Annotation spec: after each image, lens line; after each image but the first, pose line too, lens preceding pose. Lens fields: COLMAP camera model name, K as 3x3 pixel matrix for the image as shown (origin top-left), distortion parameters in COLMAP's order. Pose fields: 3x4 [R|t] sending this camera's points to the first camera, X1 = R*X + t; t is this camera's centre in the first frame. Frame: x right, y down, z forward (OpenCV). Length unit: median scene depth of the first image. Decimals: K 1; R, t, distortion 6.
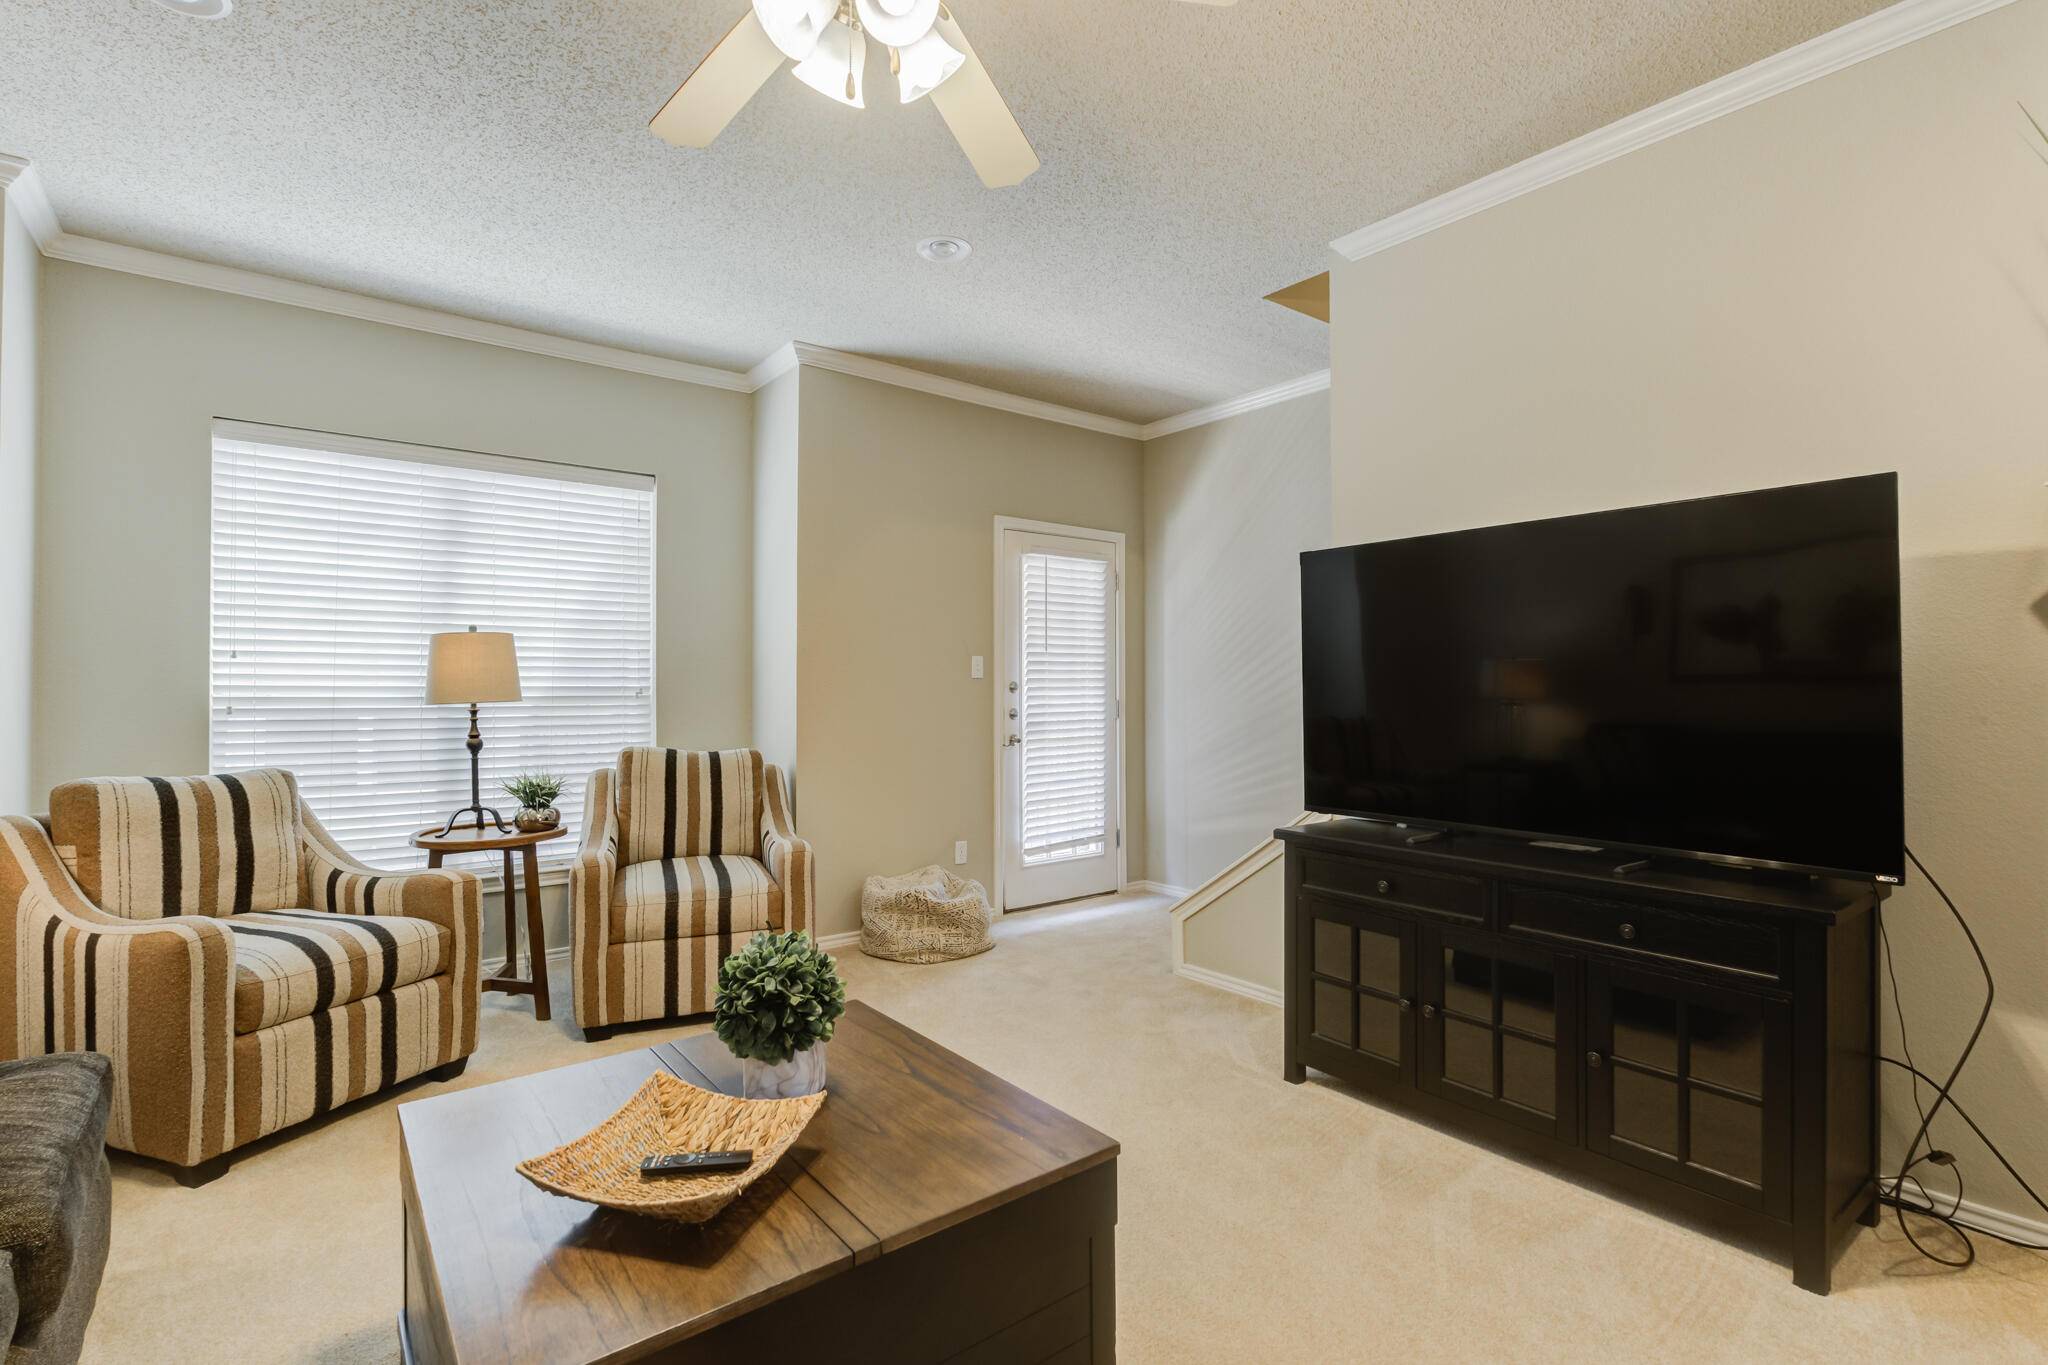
lens RADIAL K [[957.8, 0, 1037.6], [0, 957.8, 672.9], [0, 0, 1]] dist [0.006998, 0.000085]
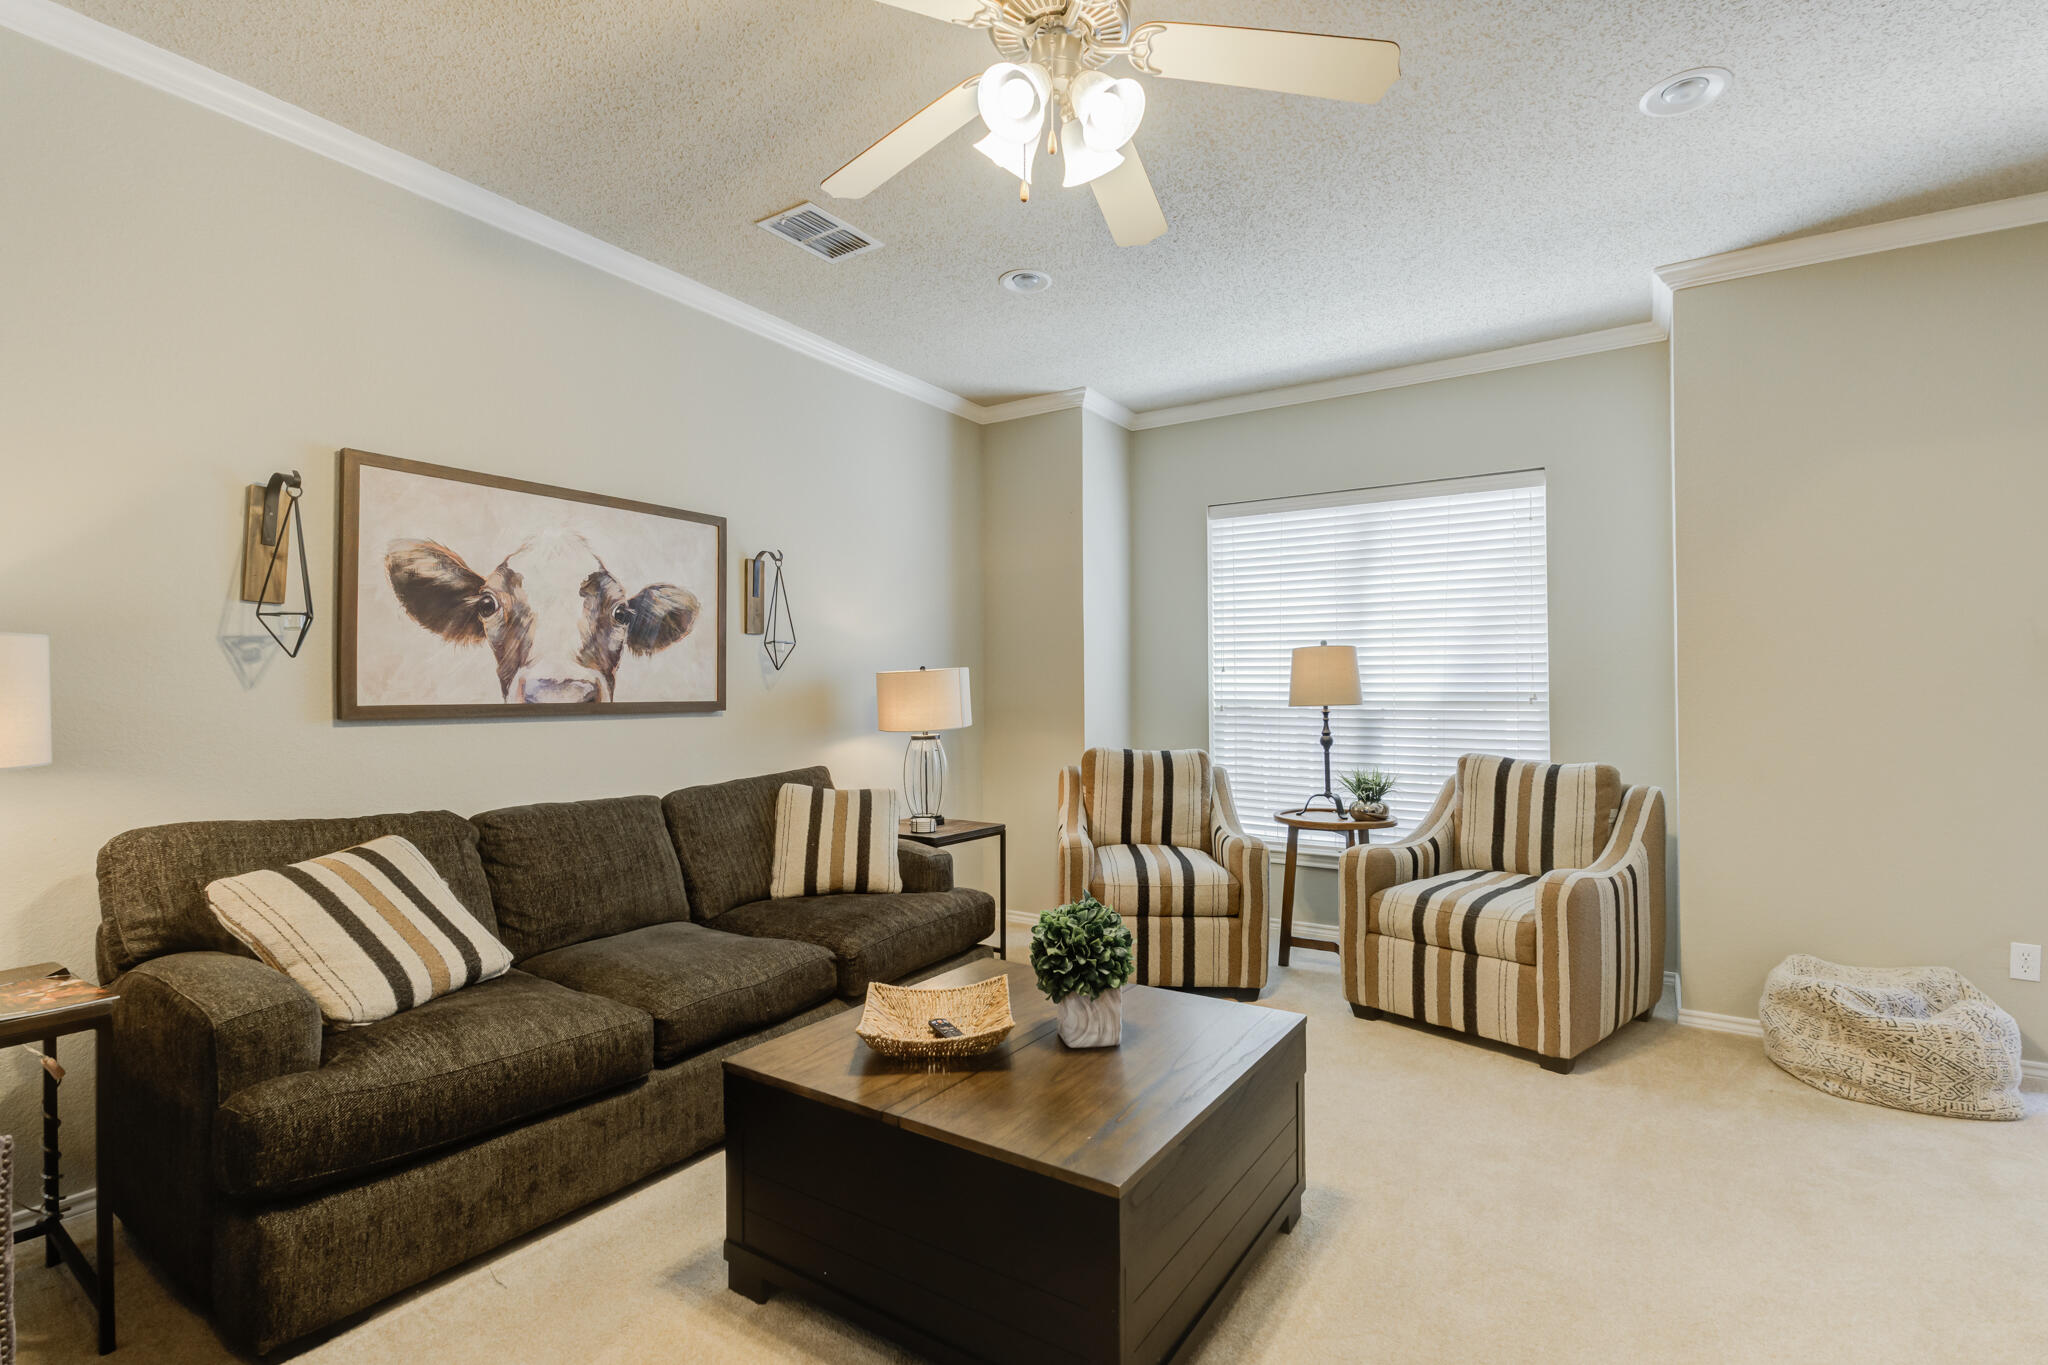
lens RADIAL K [[957.8, 0, 1027.8], [0, 957.8, 679.1], [0, 0, 1]] dist [0.006998, 0.000085]
pose [[0.322592, -0.010270, -0.946482, 0.419825], [0.013946, 0.999884, -0.006096, 0.000465], [0.946435, -0.011233, 0.322698, 0.273506]]
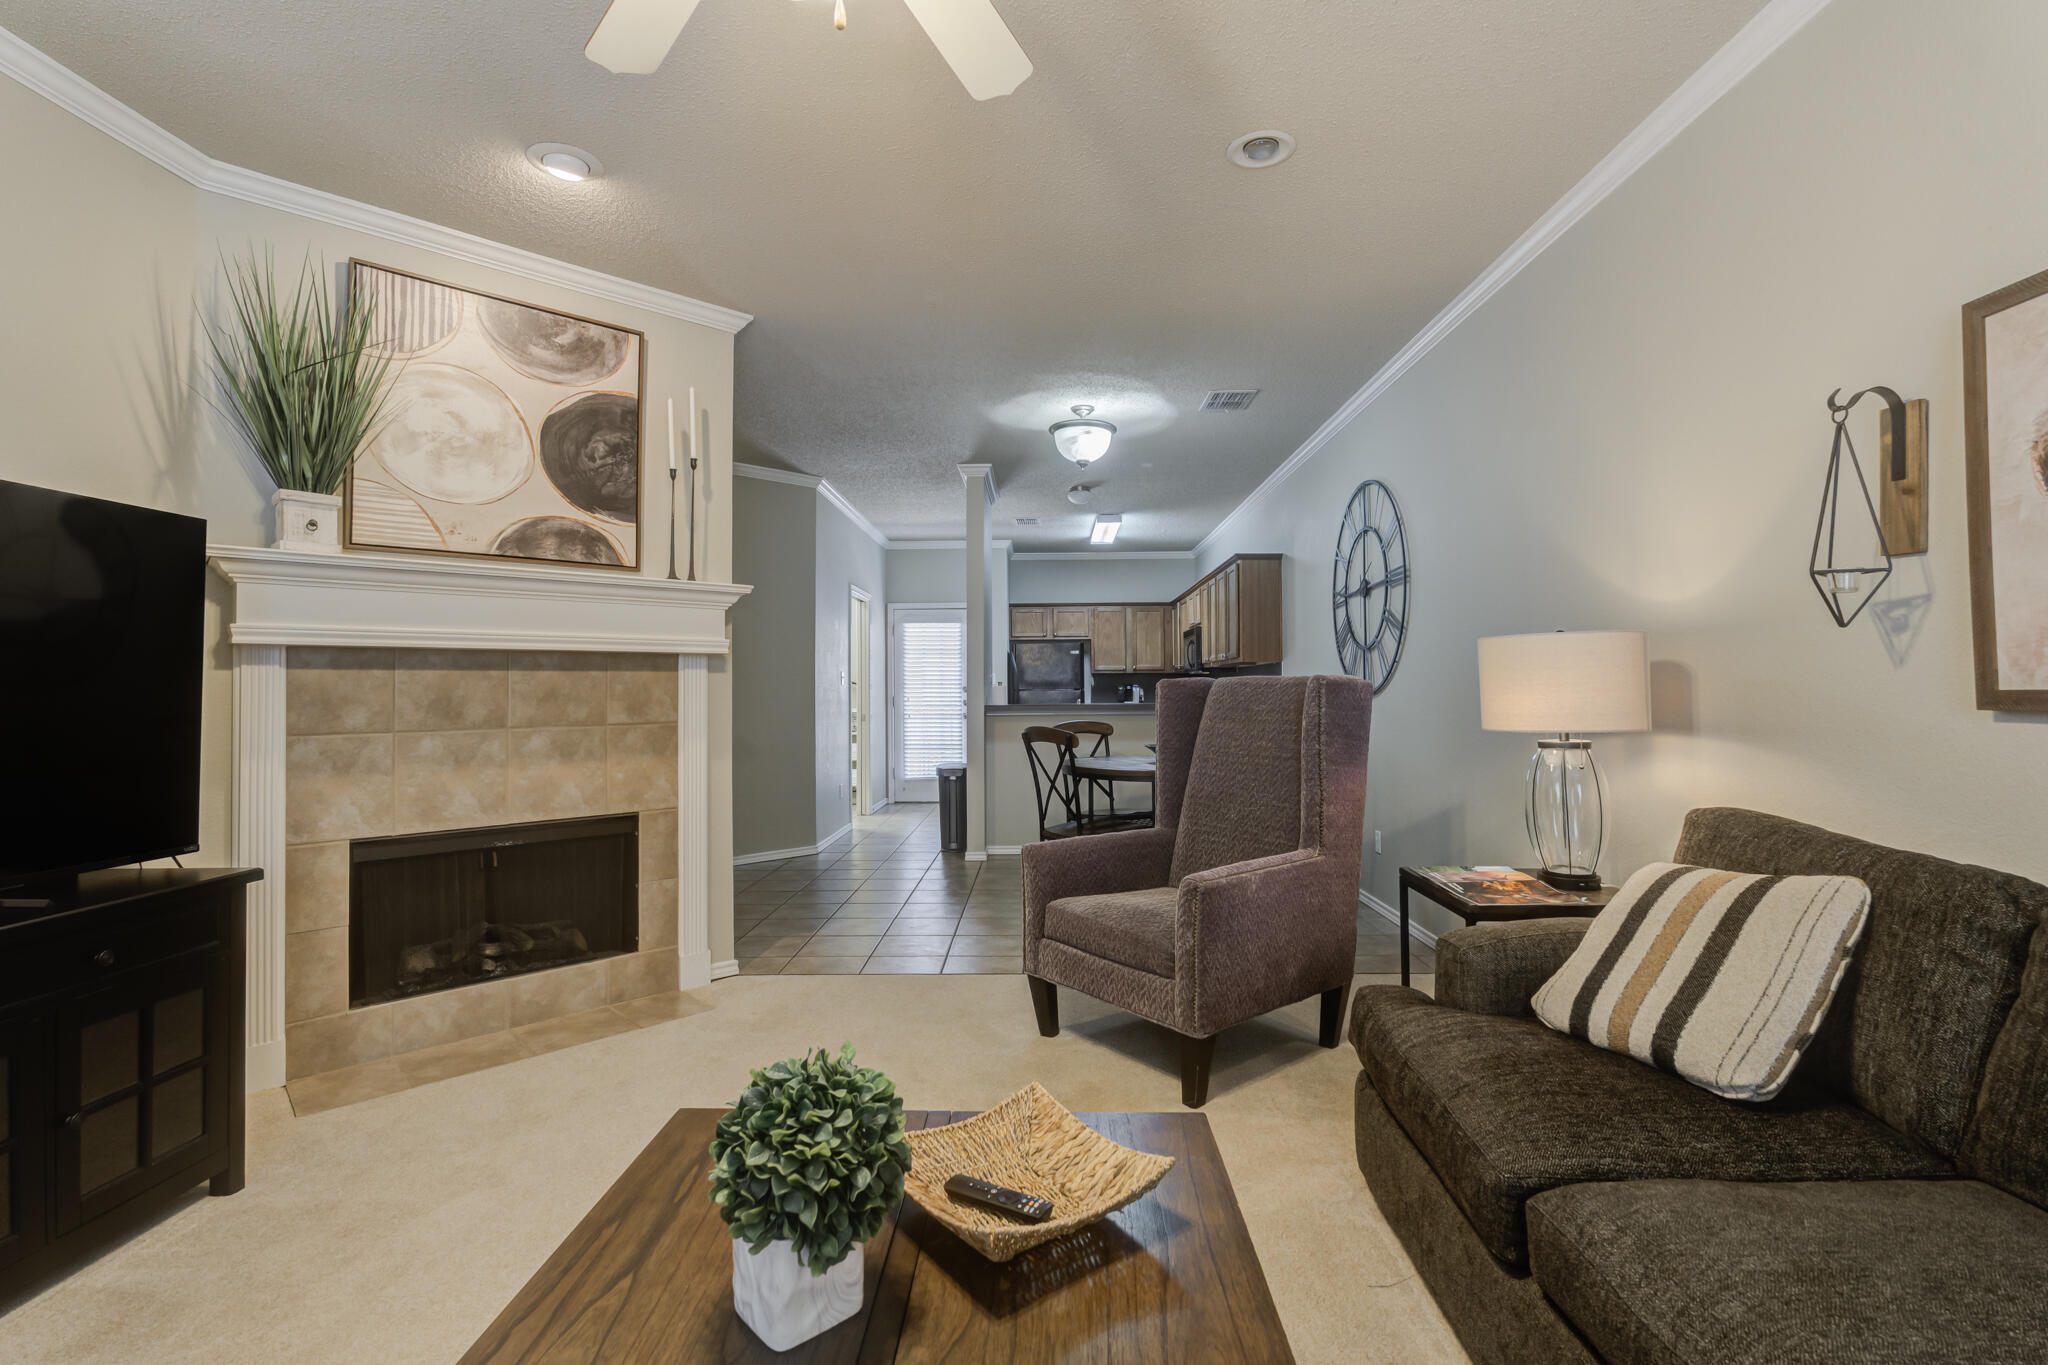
lens RADIAL K [[937.6, 0, 993.5], [0, 937.6, 665.2], [0, 0, 1]] dist [-0.014203, 0.000016]
pose [[-0.774928, 0.027572, 0.631448, -0.374822], [0.005363, 0.999299, -0.037053, 0.011190], [-0.632027, -0.025327, -0.774533, 0.704375]]
